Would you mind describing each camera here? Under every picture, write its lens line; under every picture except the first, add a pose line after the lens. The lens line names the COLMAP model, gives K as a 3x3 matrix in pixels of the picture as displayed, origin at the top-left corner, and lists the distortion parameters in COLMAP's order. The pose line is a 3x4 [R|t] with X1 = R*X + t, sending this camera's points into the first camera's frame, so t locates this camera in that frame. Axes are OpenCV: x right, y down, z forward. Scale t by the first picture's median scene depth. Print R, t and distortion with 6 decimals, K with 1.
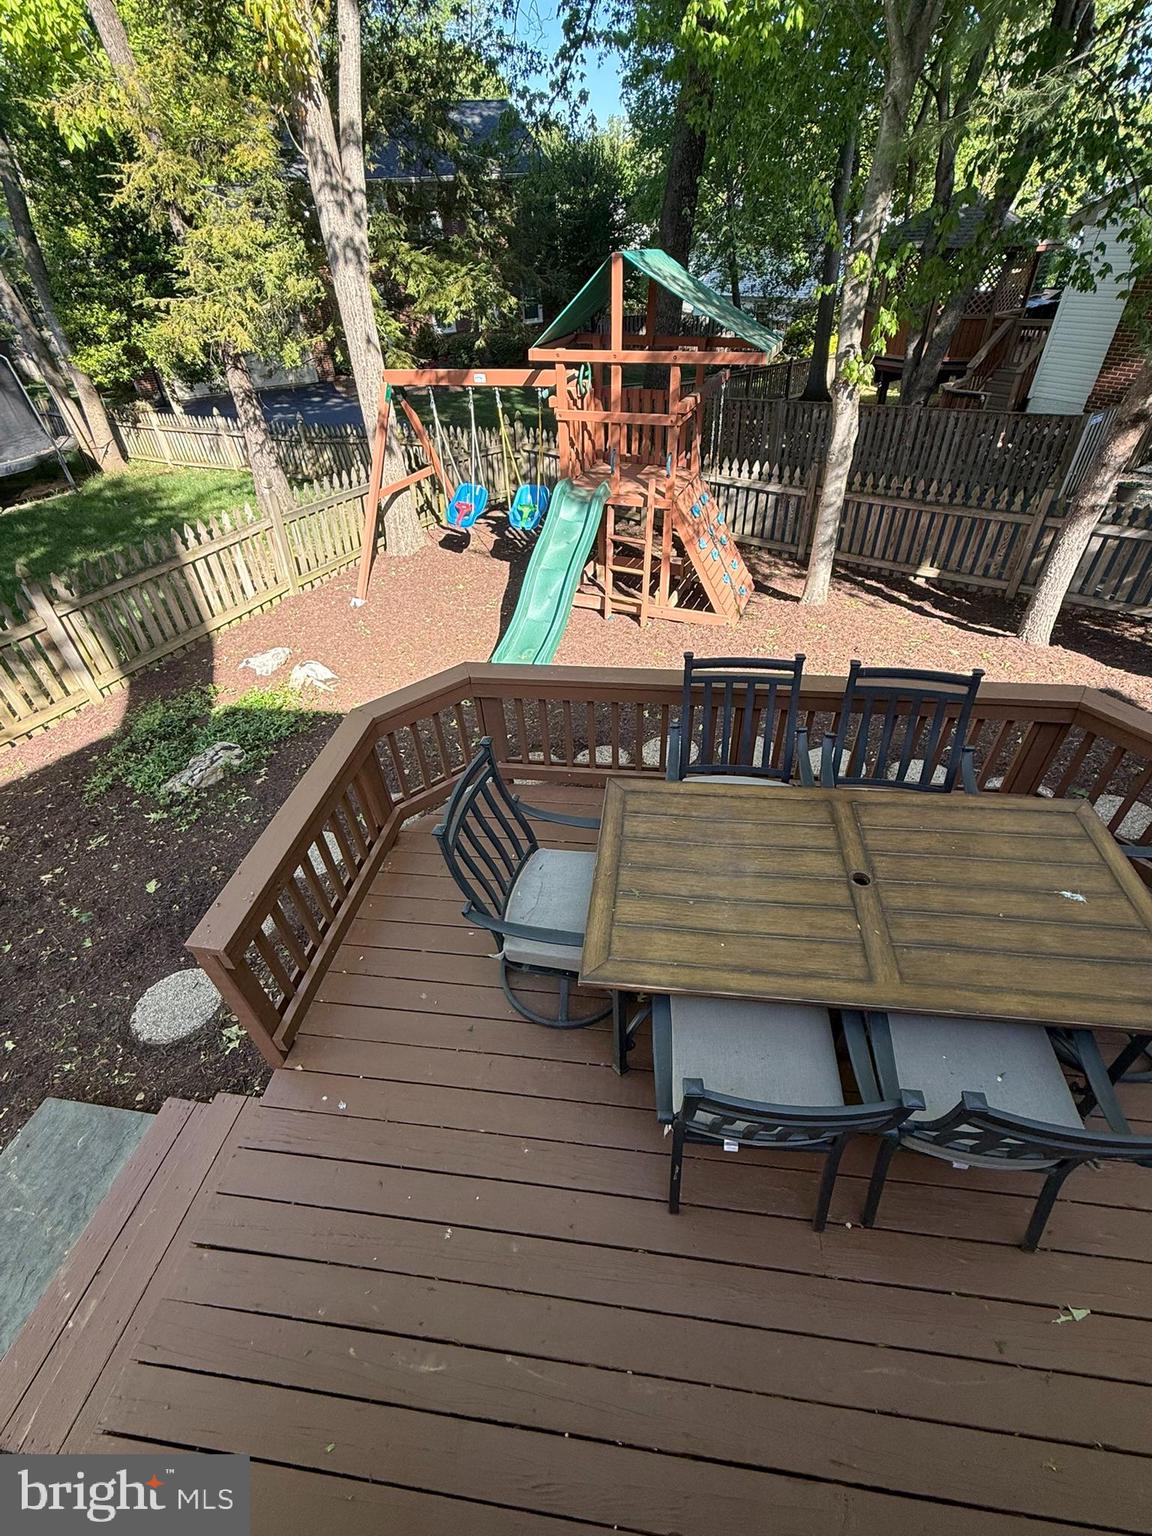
lens RADIAL K [[676.3, 0, 579.0], [0, 676.3, 769.3], [0, 0, 1]] dist [0.001703, 0.000486]
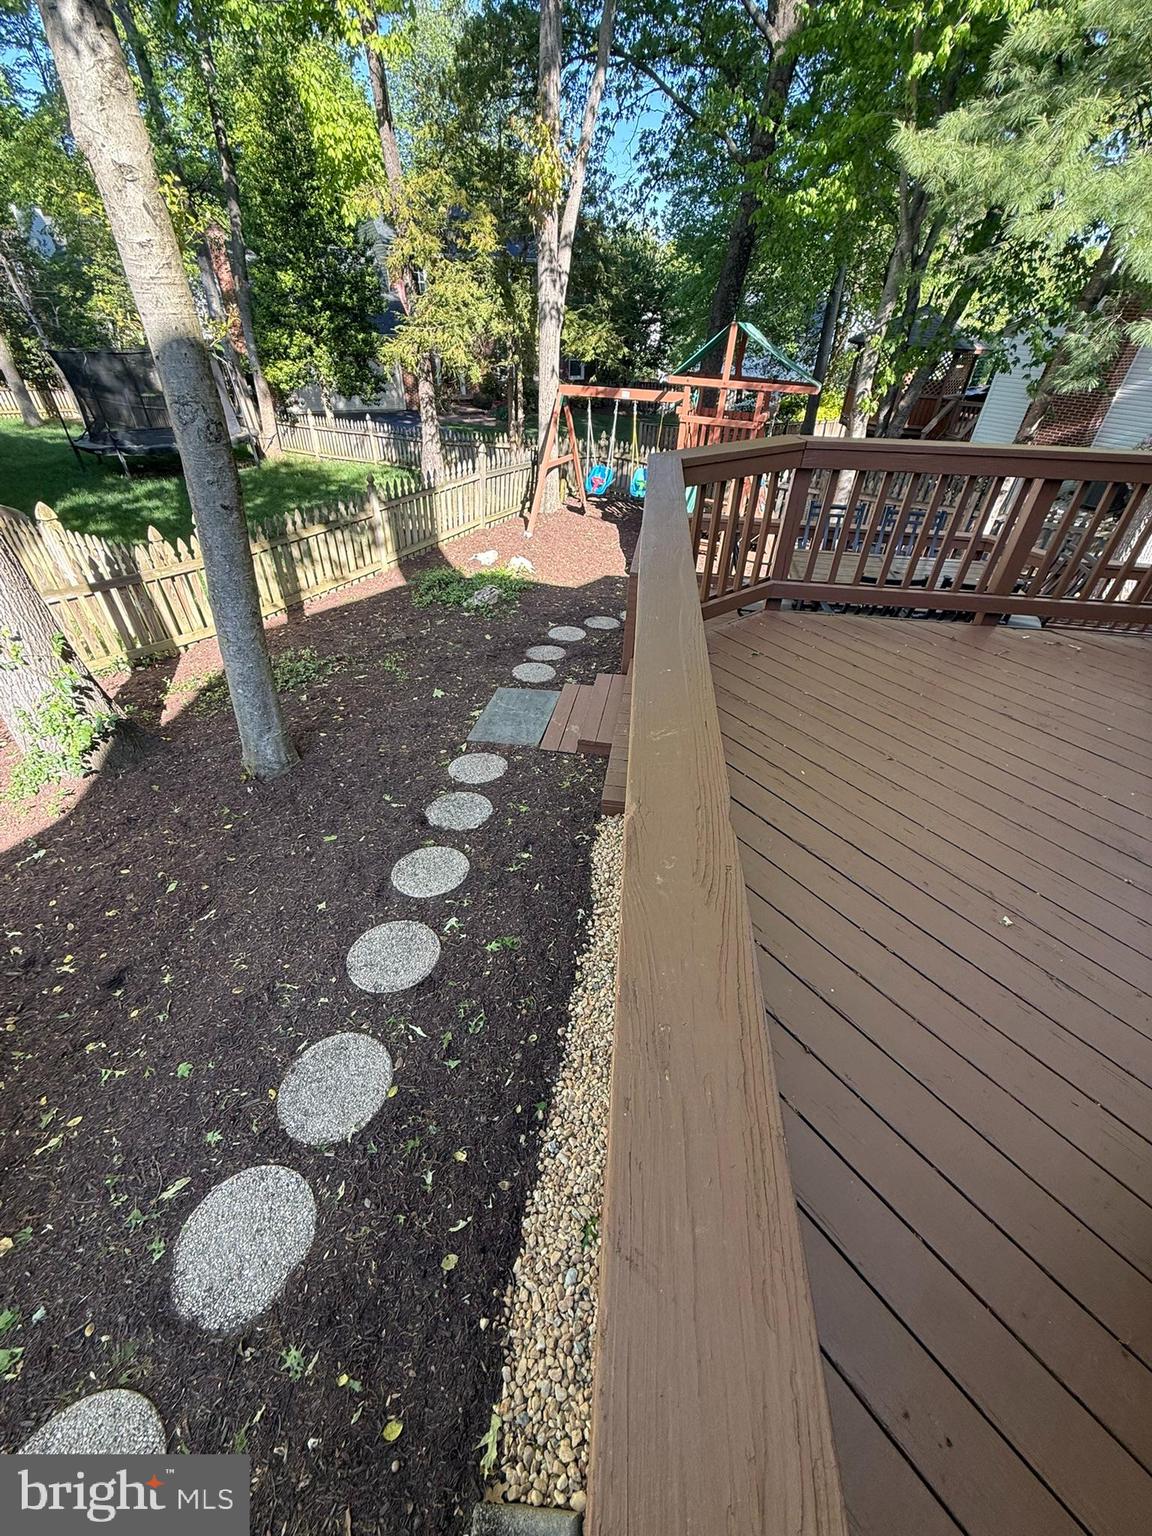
lens RADIAL K [[609.9, 0, 576.0], [0, 609.9, 768.0], [0, 0, 1]] dist [0.001263, -0.000623]
pose [[0.997328, 0.062633, 0.037608, -0.245511], [-0.061518, 0.997652, -0.030114, 0.314783], [-0.039406, 0.027719, 0.998839, -0.357021]]
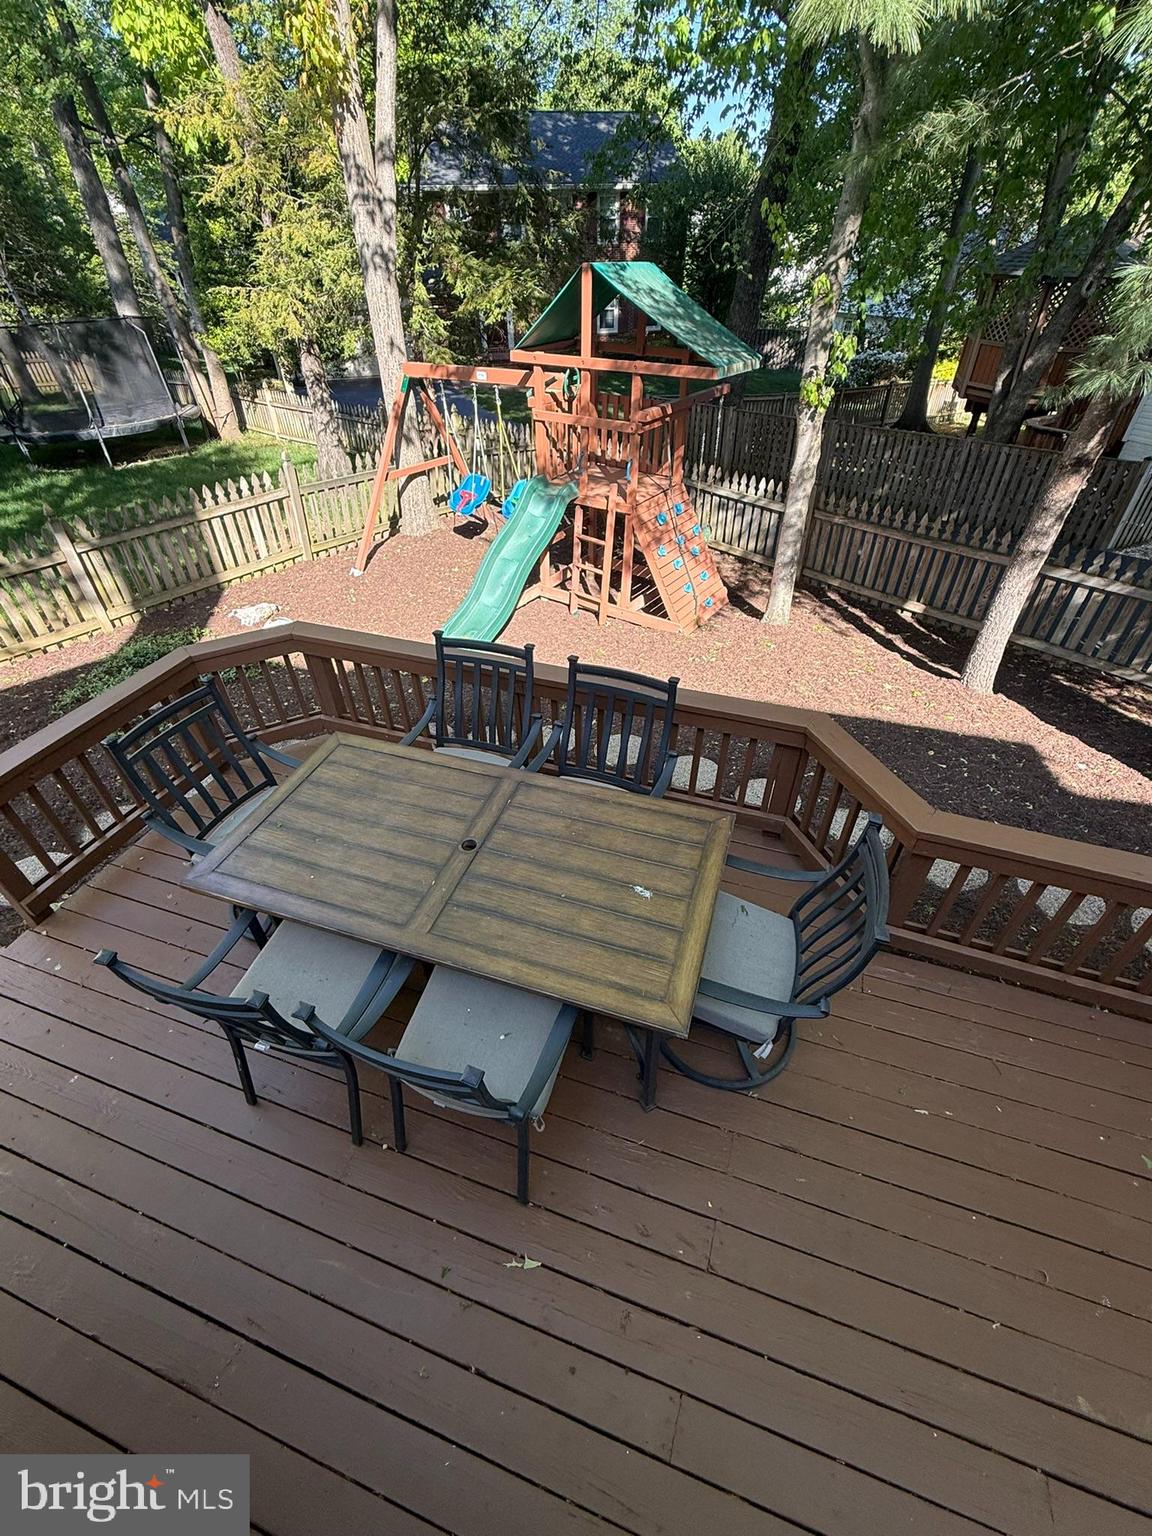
lens RADIAL K [[661.4, 0, 577.0], [0, 661.4, 770.6], [0, 0, 1]] dist [0.000522, 0.001639]
pose [[0.979093, 0.150379, -0.136979, 0.225457], [-0.149756, 0.988611, 0.014901, 0.000287], [0.137660, 0.005924, 0.990462, -0.009968]]
